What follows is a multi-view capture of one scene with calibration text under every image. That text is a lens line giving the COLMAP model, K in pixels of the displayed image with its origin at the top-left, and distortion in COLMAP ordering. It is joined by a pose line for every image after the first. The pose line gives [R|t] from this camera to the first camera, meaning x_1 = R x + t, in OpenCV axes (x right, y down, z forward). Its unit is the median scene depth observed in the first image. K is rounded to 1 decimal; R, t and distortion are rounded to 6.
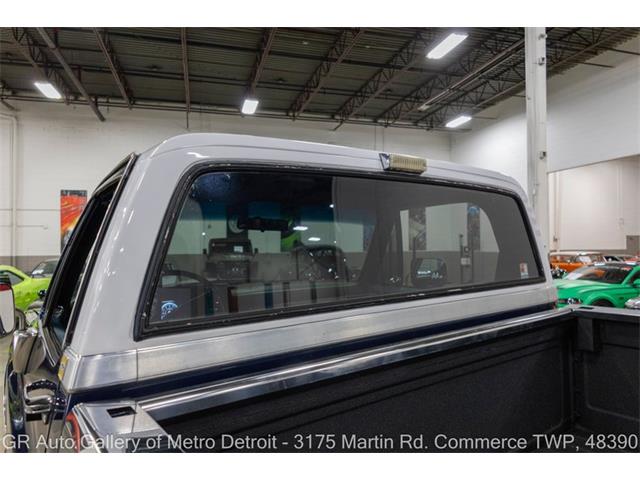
lens RADIAL K [[445.2, 0, 320.9], [0, 445.2, 237.1], [0, 0, 1]] dist [-0.006277, 0.015434]
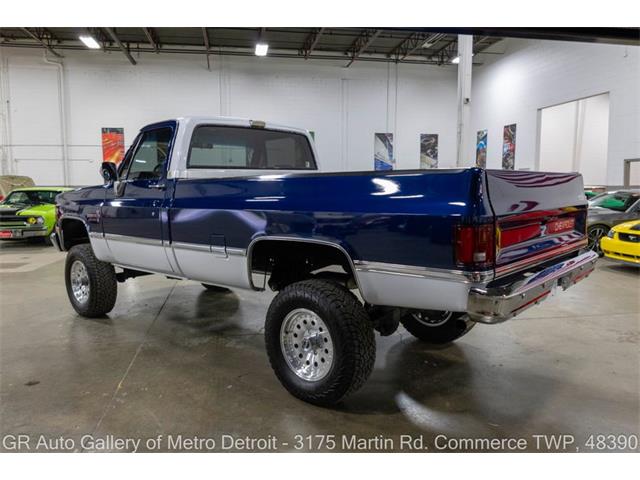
lens RADIAL K [[445.2, 0, 298.4], [0, 445.2, 225.7], [0, 0, 1]] dist [-0.006277, 0.015434]
pose [[0.994196, 0.015853, -0.106409, 0.047105], [-0.003297, 0.993110, 0.117142, 0.008551], [0.107533, -0.116111, 0.987398, -0.109655]]
